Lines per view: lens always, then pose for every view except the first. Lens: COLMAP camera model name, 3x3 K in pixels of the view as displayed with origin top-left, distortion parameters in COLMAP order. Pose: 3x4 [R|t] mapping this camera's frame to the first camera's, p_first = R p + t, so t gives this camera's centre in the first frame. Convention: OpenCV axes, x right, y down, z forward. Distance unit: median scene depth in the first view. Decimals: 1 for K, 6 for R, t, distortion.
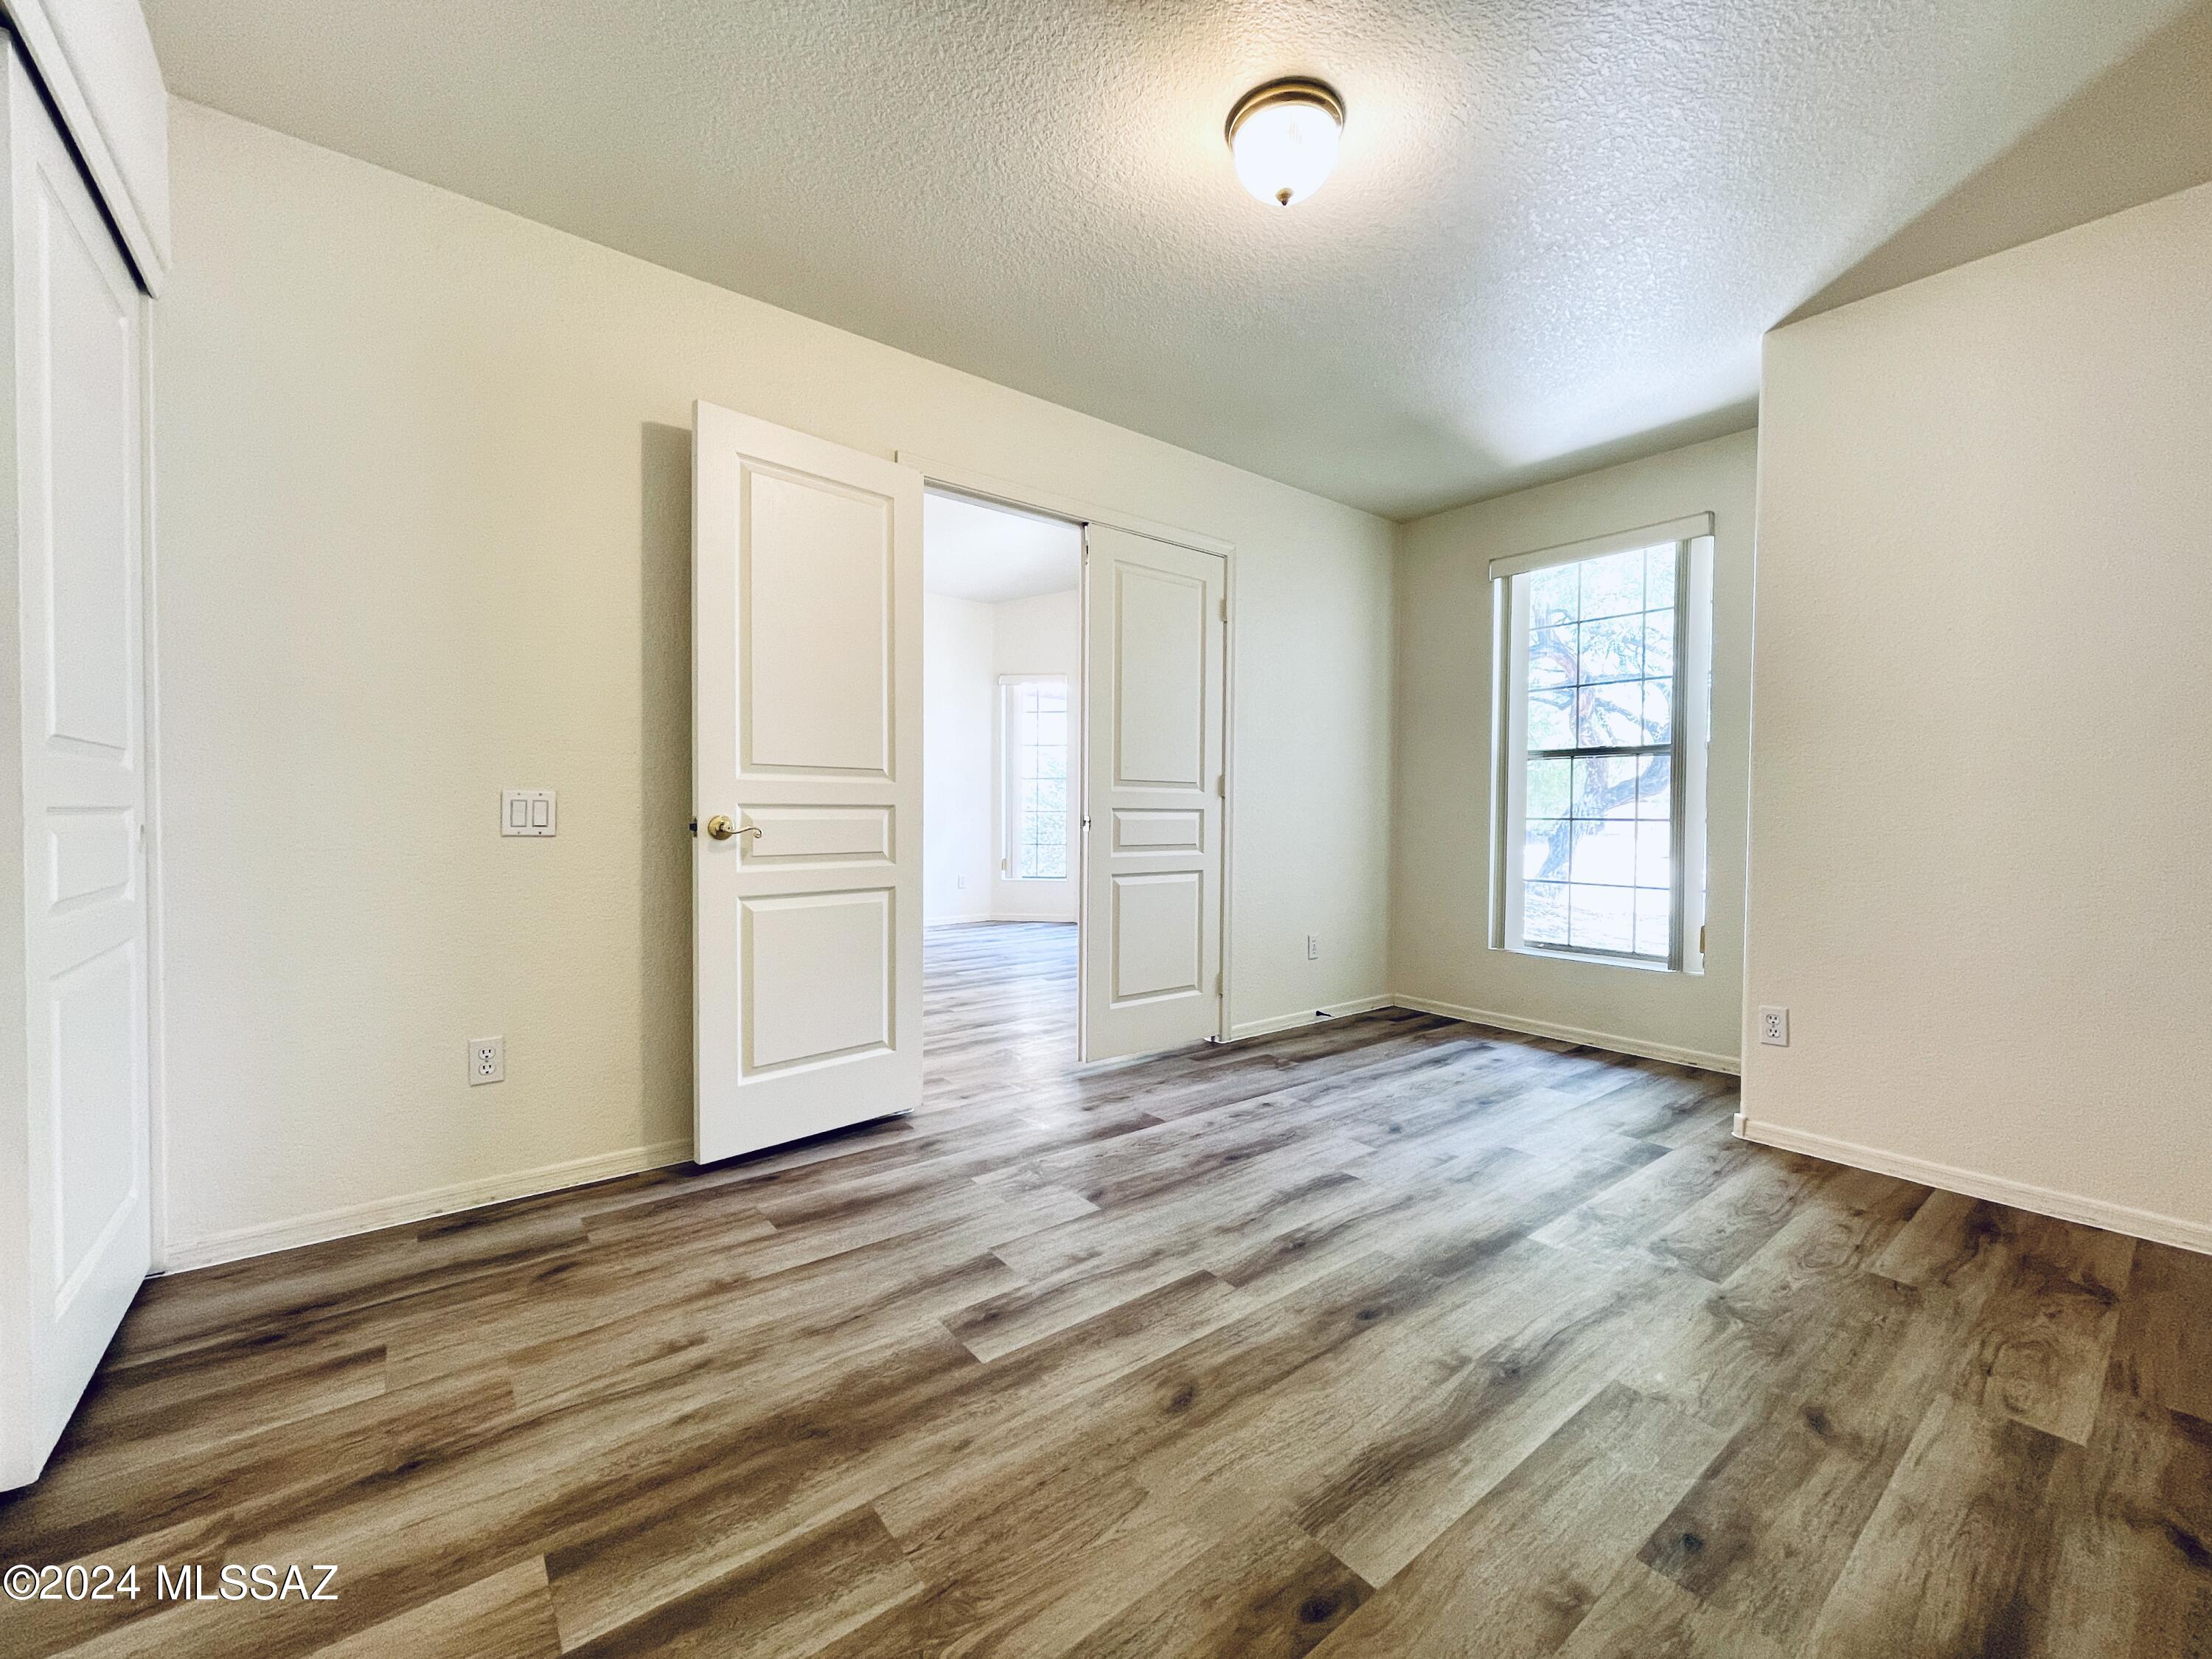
lens RADIAL K [[894.9, 0, 1106.0], [0, 894.9, 829.5], [0, 0, 1]] dist [-0.003515, 0.000089]
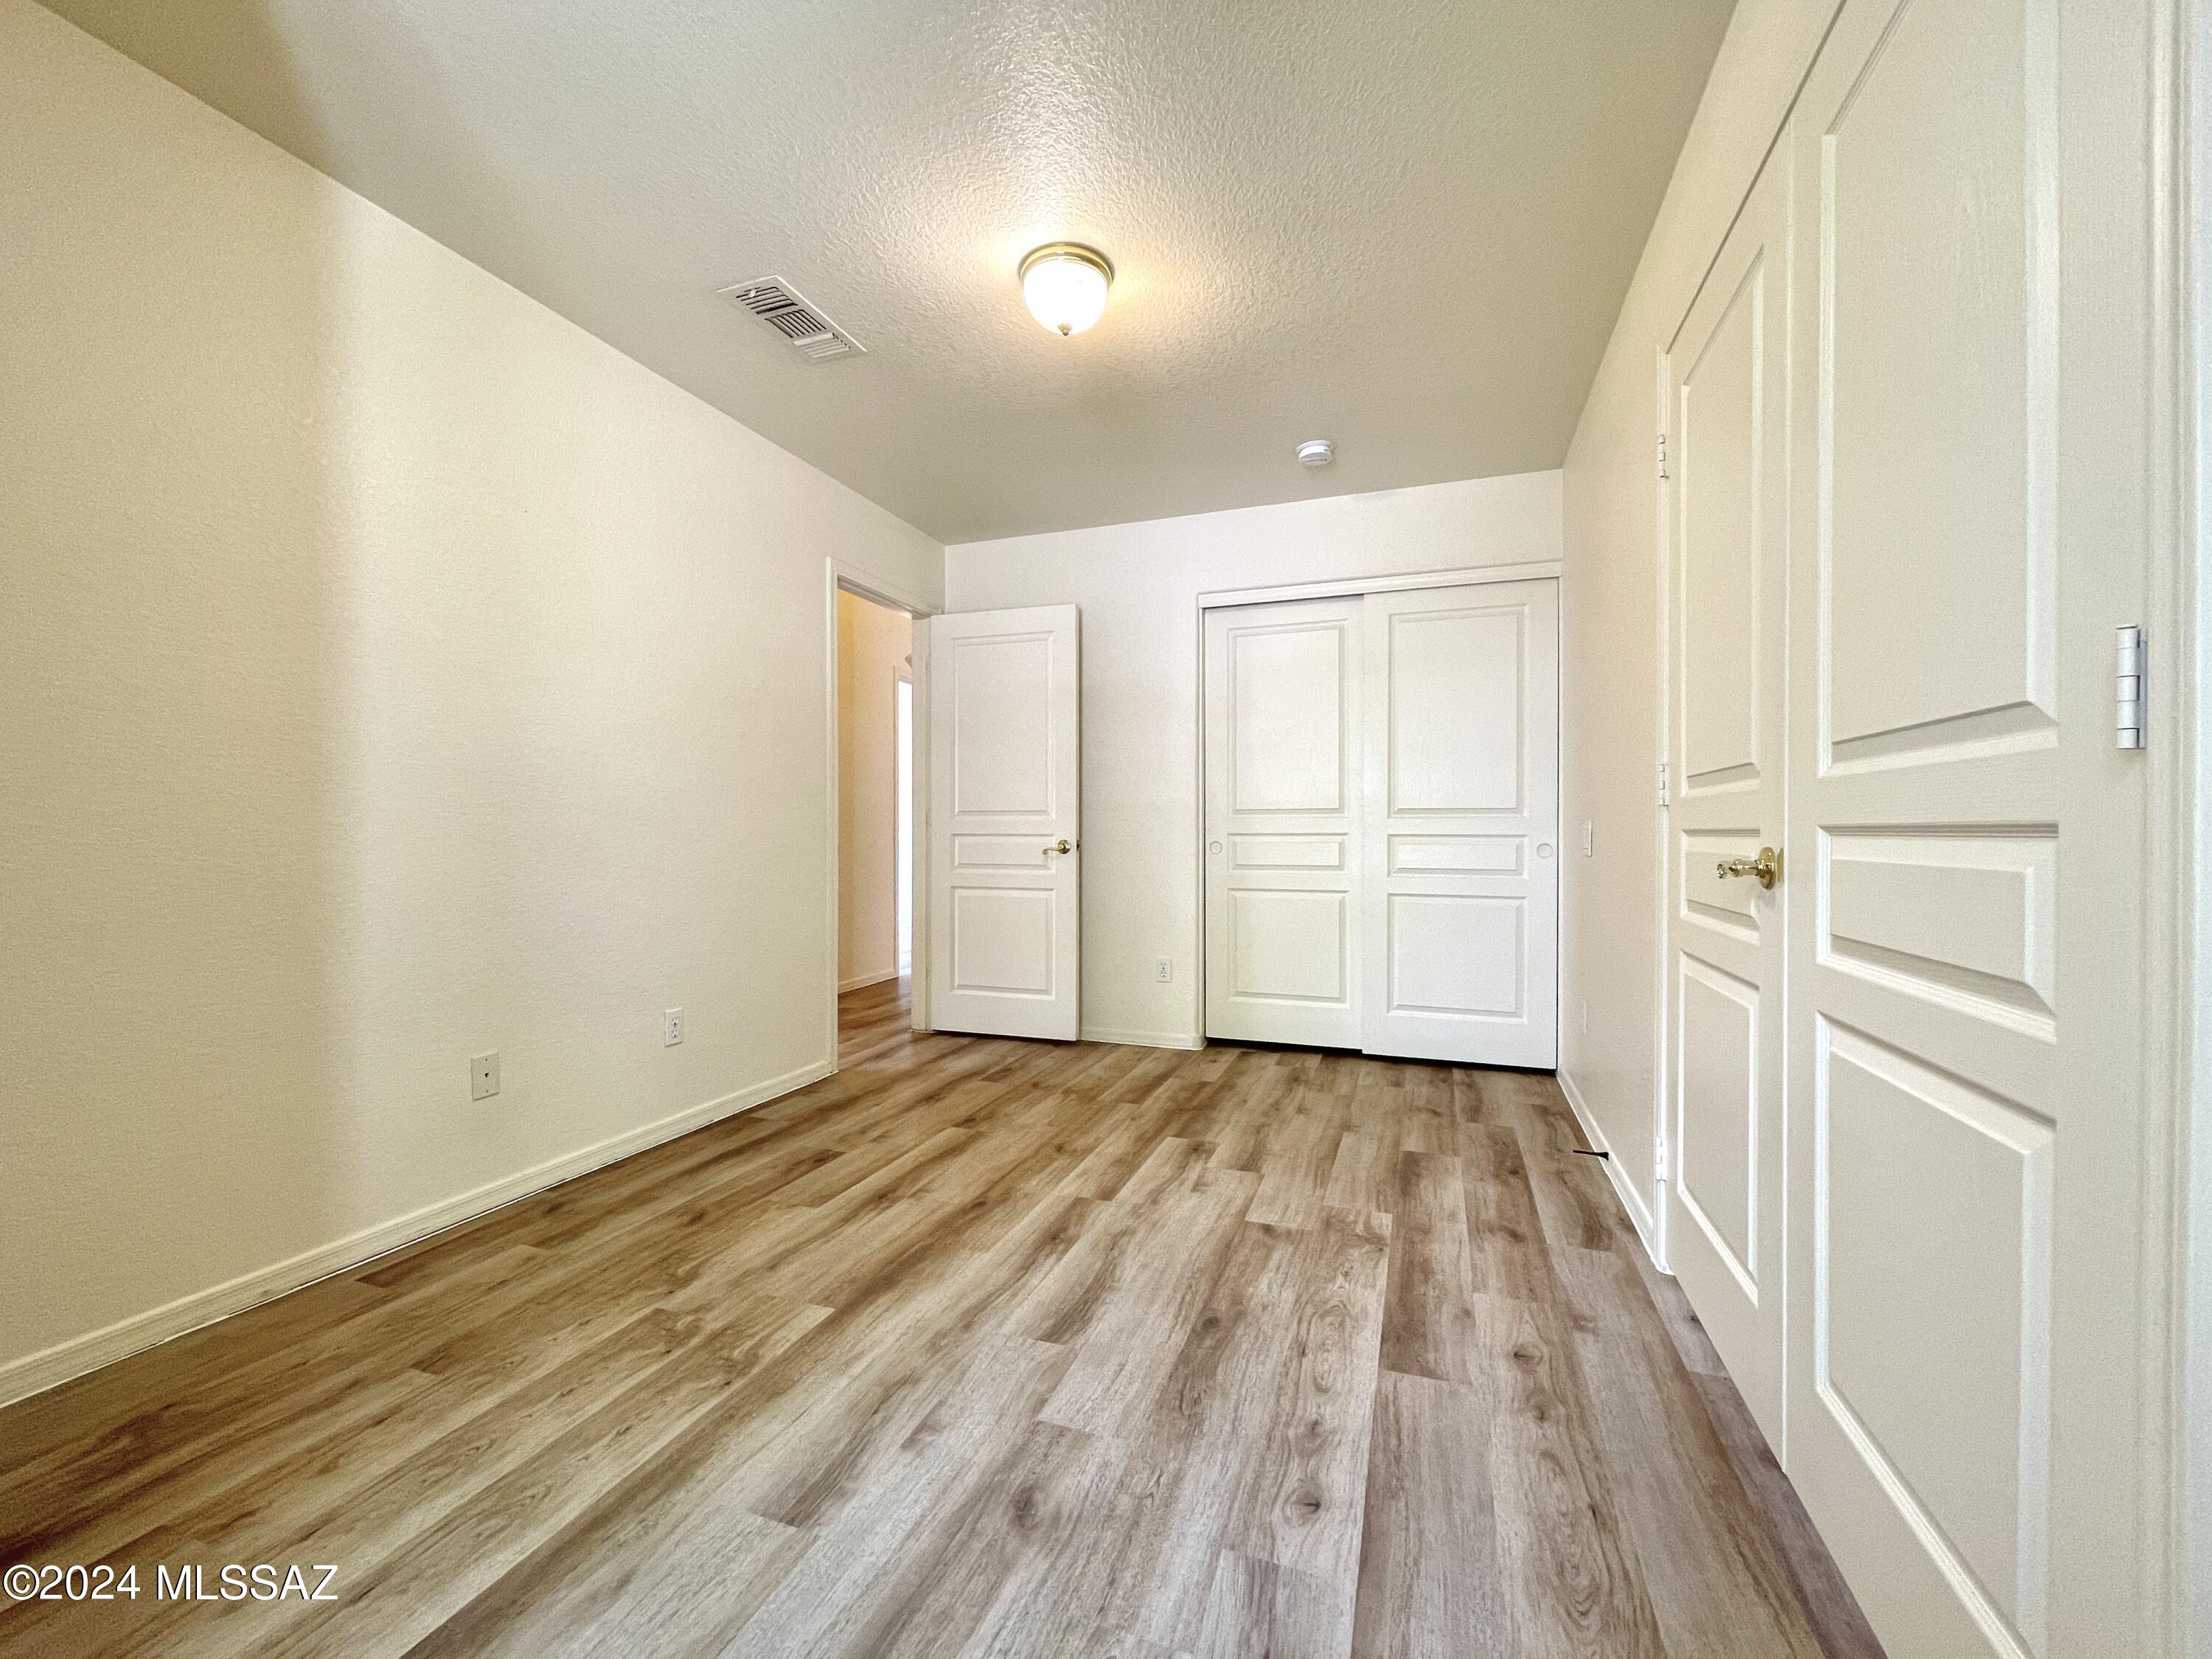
lens RADIAL K [[894.9, 0, 1106.0], [0, 894.9, 829.5], [0, 0, 1]] dist [-0.003515, 0.000089]
pose [[-0.848422, -0.012618, -0.529170, 0.770207], [-0.022240, 0.999683, 0.011819, -0.037311], [0.528853, 0.021796, -0.848434, 2.018556]]
